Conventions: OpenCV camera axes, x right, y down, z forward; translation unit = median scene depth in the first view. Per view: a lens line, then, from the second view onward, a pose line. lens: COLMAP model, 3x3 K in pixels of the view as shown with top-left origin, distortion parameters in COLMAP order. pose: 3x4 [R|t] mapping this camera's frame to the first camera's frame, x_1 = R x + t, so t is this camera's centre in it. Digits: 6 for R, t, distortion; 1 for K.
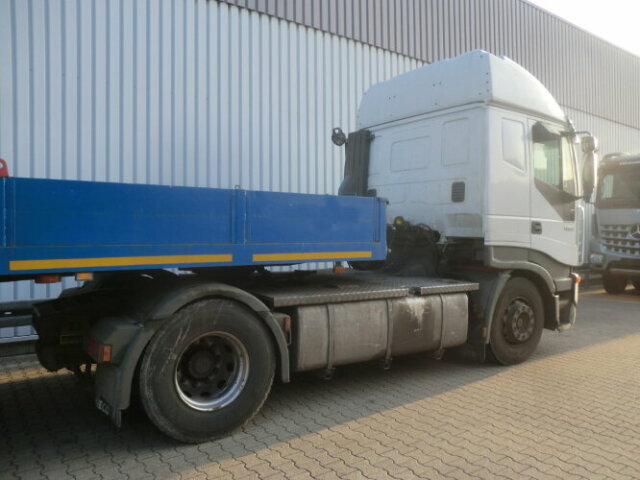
lens RADIAL K [[515.4, 0, 320.0], [0, 515.4, 240.0], [0, 0, 1]] dist [-0.084323, 0.093486]
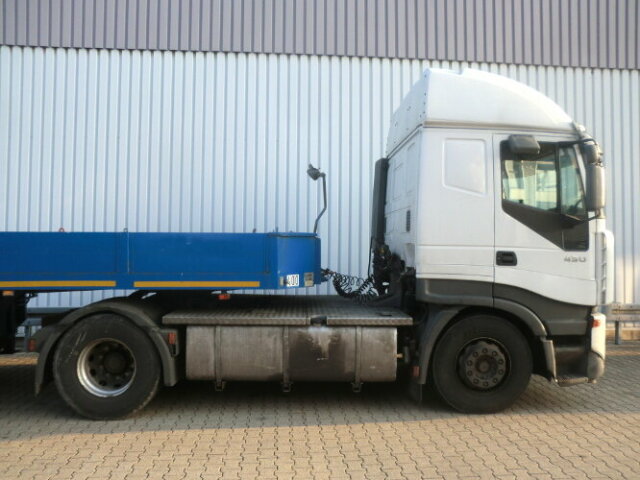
lens RADIAL K [[515.4, 0, 320.0], [0, 515.4, 240.0], [0, 0, 1]] dist [-0.084323, 0.093486]
pose [[0.849639, -0.009167, -0.527284, 0.769211], [-0.008384, 0.999488, -0.030886, -0.033177], [0.527297, 0.030663, 0.849127, 0.122189]]
